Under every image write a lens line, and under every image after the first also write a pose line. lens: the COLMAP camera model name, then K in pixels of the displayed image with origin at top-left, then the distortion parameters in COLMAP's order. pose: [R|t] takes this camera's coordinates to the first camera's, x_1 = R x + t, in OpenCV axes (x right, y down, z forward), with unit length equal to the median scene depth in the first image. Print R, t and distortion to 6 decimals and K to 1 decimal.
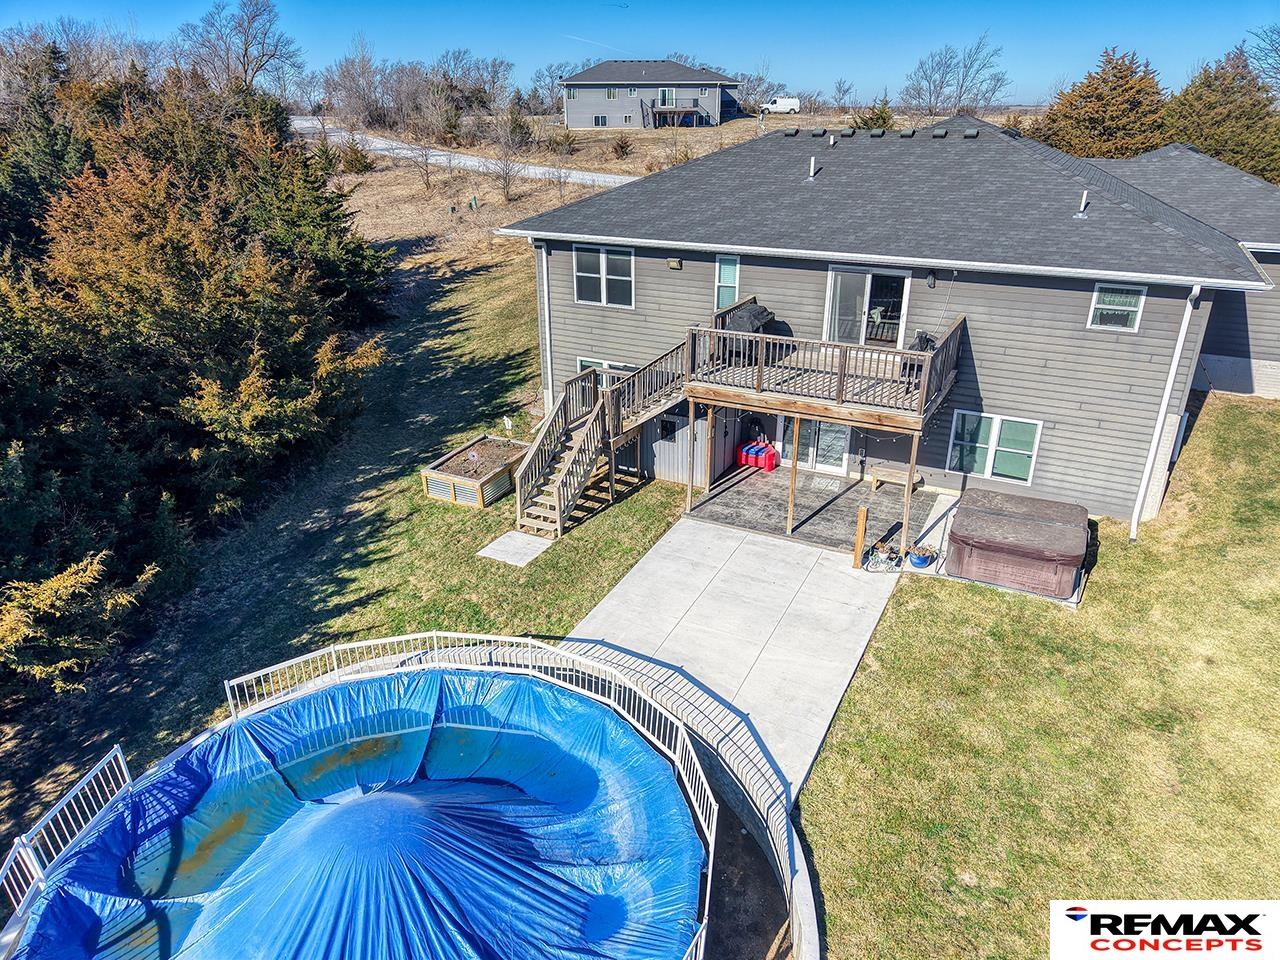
lens RADIAL K [[859.3, 0, 642.1], [0, 859.3, 490.2], [0, 0, 1]] dist [0.026528, -0.027884]
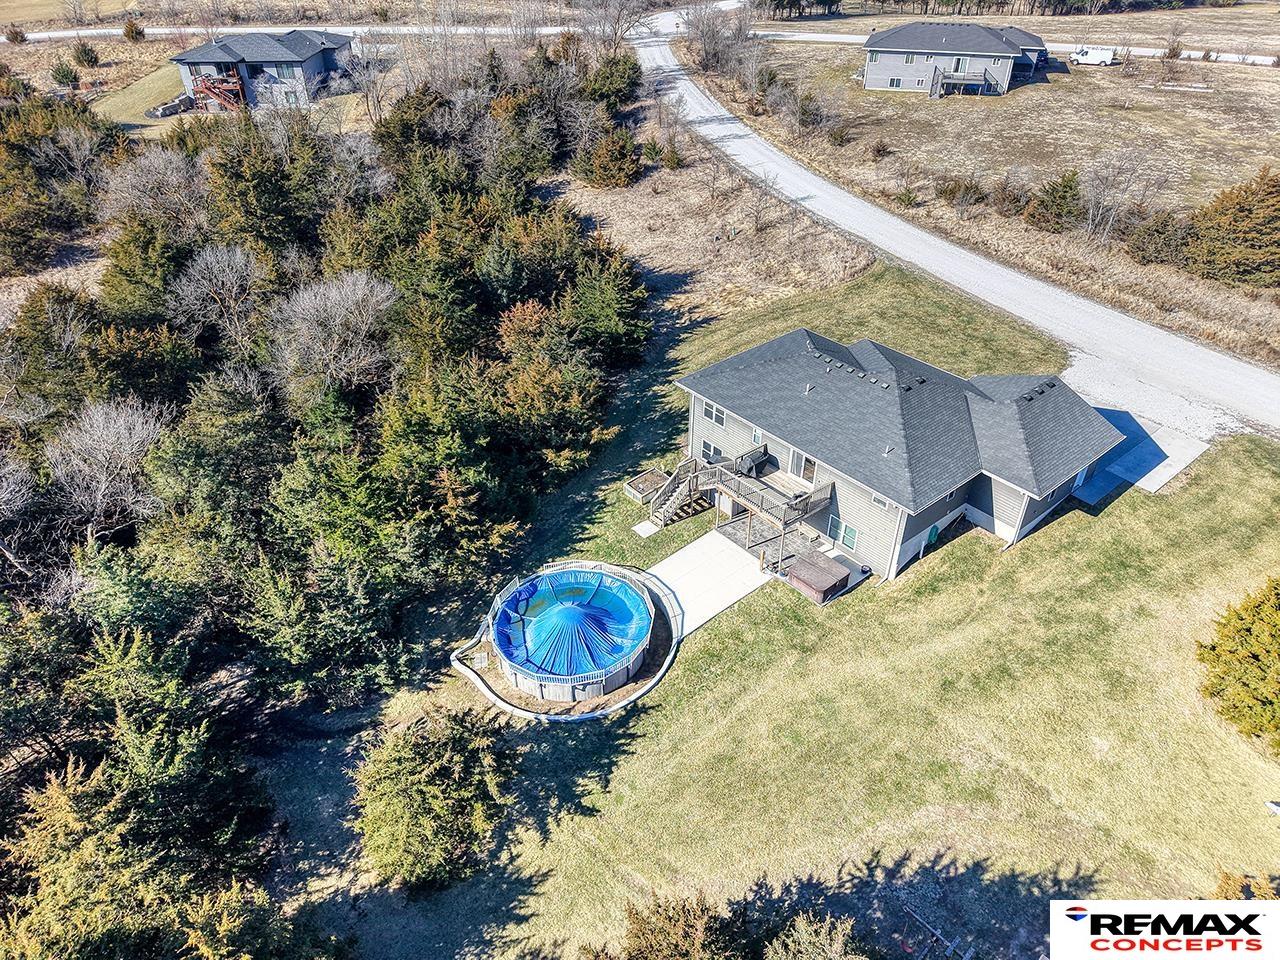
lens RADIAL K [[859.3, 0, 635.2], [0, 859.3, 479.3], [0, 0, 1]] dist [0.026528, -0.027884]
pose [[0.921567, 0.221803, -0.318619, 0.598827], [-0.155342, 0.962833, 0.220956, -0.623266], [0.355785, -0.154131, 0.921770, -1.356604]]
